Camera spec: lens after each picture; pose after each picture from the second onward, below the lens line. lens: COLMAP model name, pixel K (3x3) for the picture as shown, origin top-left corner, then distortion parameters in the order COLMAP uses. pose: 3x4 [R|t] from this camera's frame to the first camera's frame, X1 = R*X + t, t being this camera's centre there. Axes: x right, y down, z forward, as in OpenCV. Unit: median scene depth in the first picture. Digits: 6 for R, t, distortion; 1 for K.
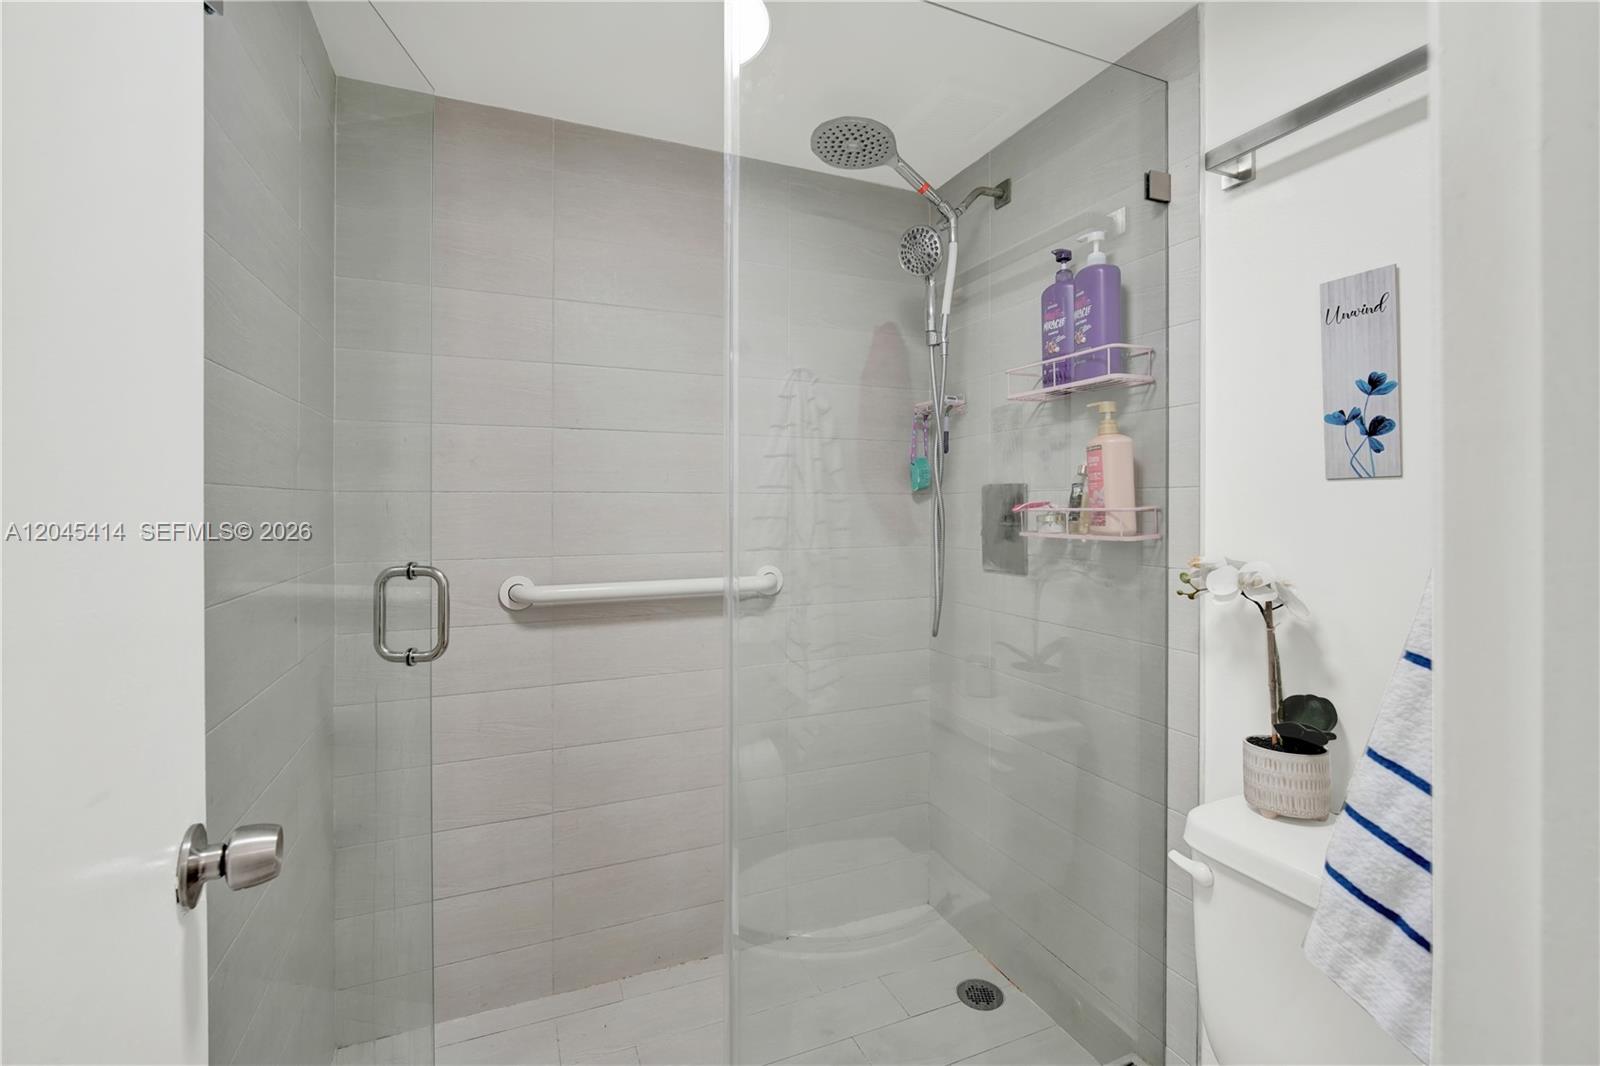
lens RADIAL K [[710.9, 0, 809.8], [0, 710.9, 503.7], [0, 0, 1]] dist [-0.012260, 0.004217]
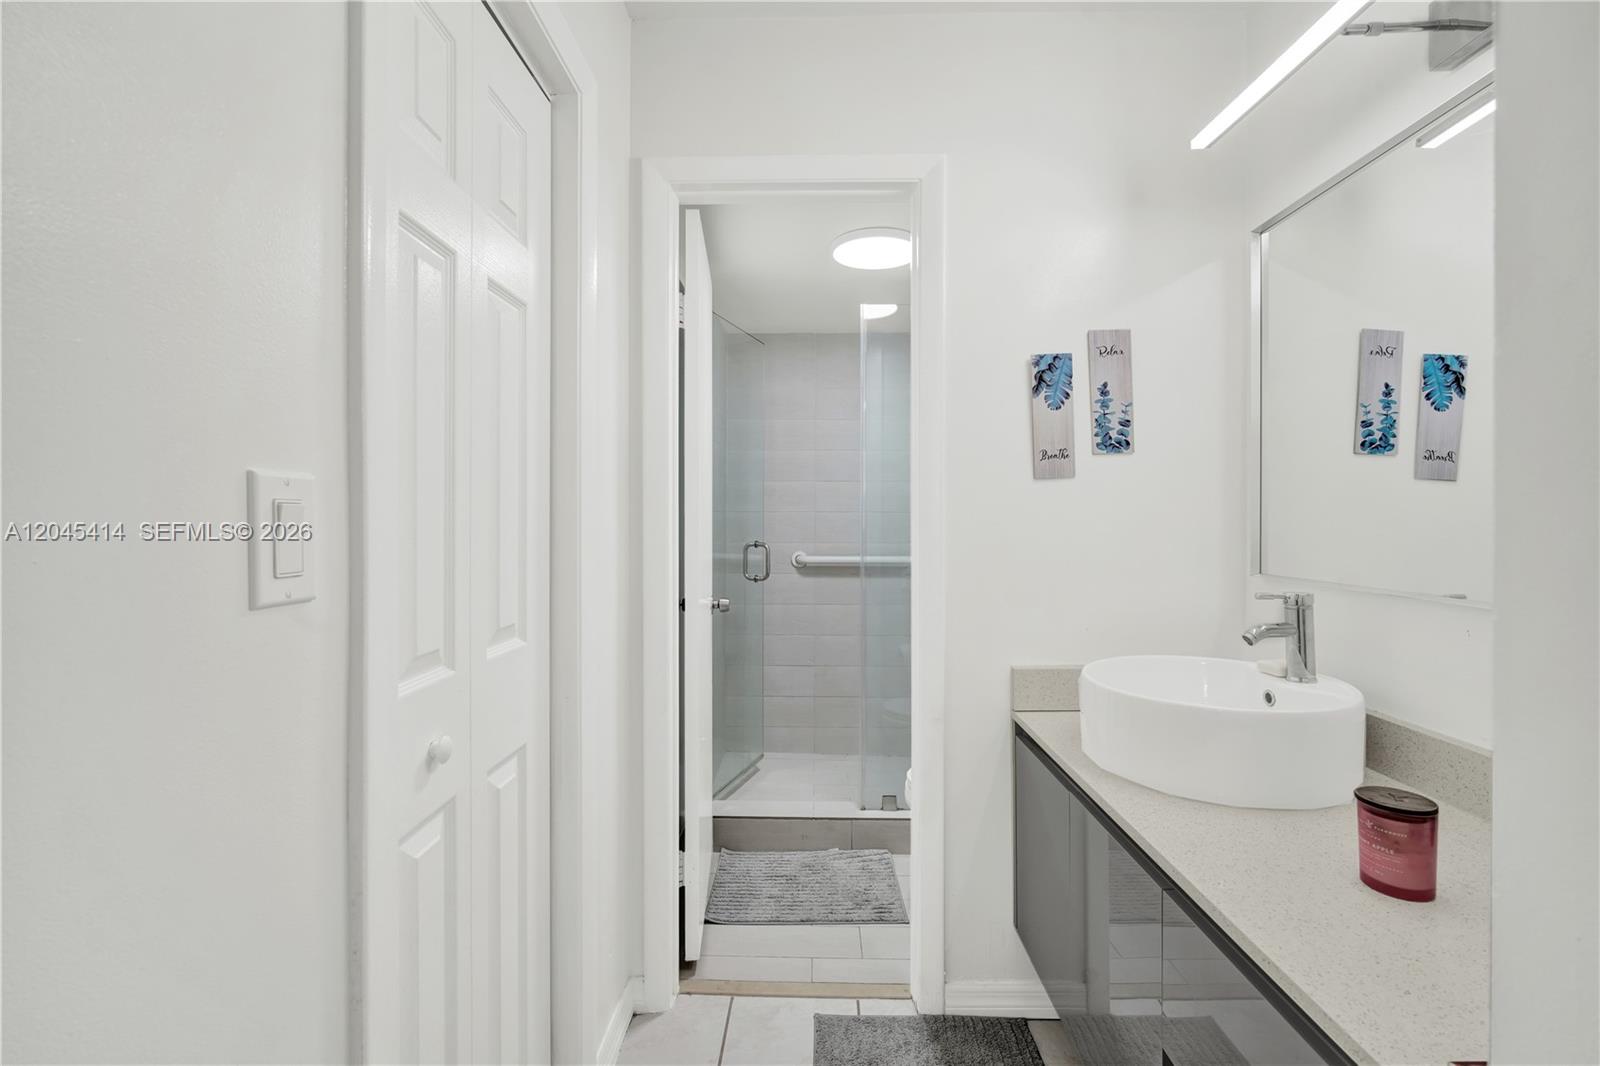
lens RADIAL K [[710.9, 0, 799.4], [0, 710.9, 516.6], [0, 0, 1]] dist [-0.012260, 0.004217]
pose [[0.904210, 0.003130, -0.427077, 0.509318], [-0.002546, 0.999995, 0.001940, -0.006197], [0.427081, -0.000667, 0.904213, -0.949707]]
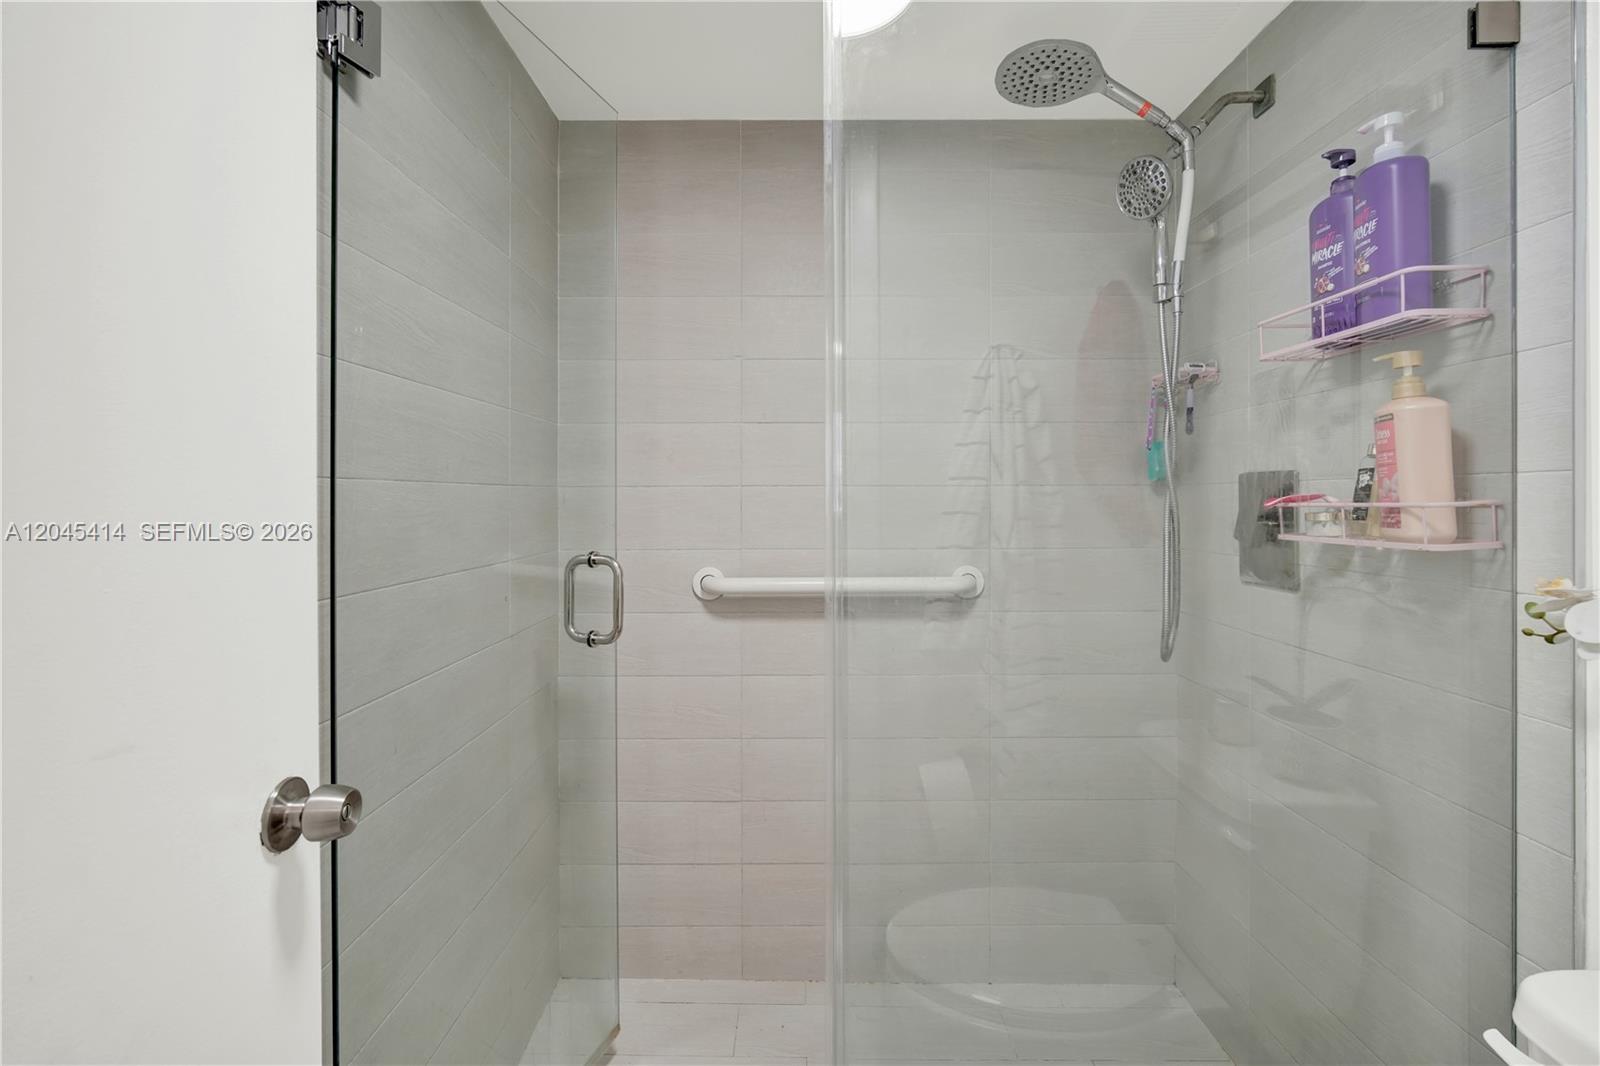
lens RADIAL K [[710.9, 0, 804.7], [0, 710.9, 496.4], [0, 0, 1]] dist [-0.012260, 0.004217]
pose [[0.916558, -0.001326, -0.399900, 0.134008], [0.000591, 0.999998, -0.001960, 0.000652], [0.399901, 0.001560, 0.916557, 0.105651]]
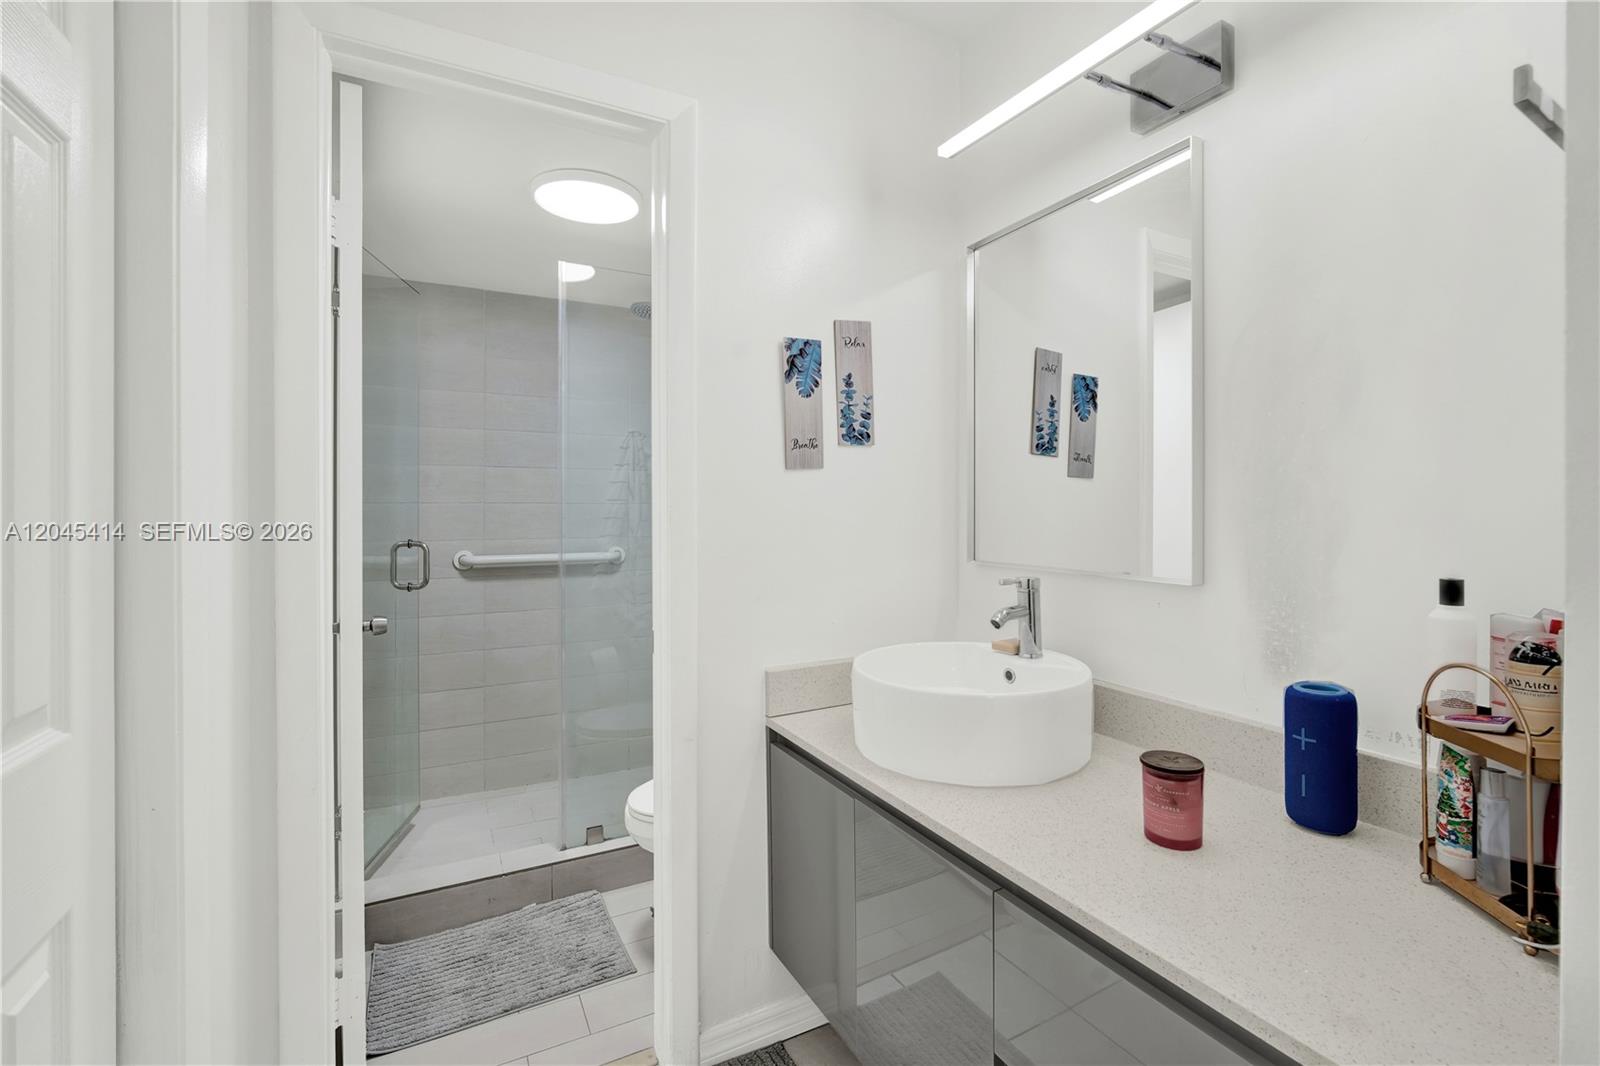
lens RADIAL K [[710.9, 0, 808.7], [0, 710.9, 508.5], [0, 0, 1]] dist [-0.012260, 0.004217]
pose [[0.997409, 0.001269, 0.071929, 0.324828], [-0.001397, 0.999998, 0.001732, -0.006935], [-0.071926, -0.001828, 0.997408, -0.840937]]
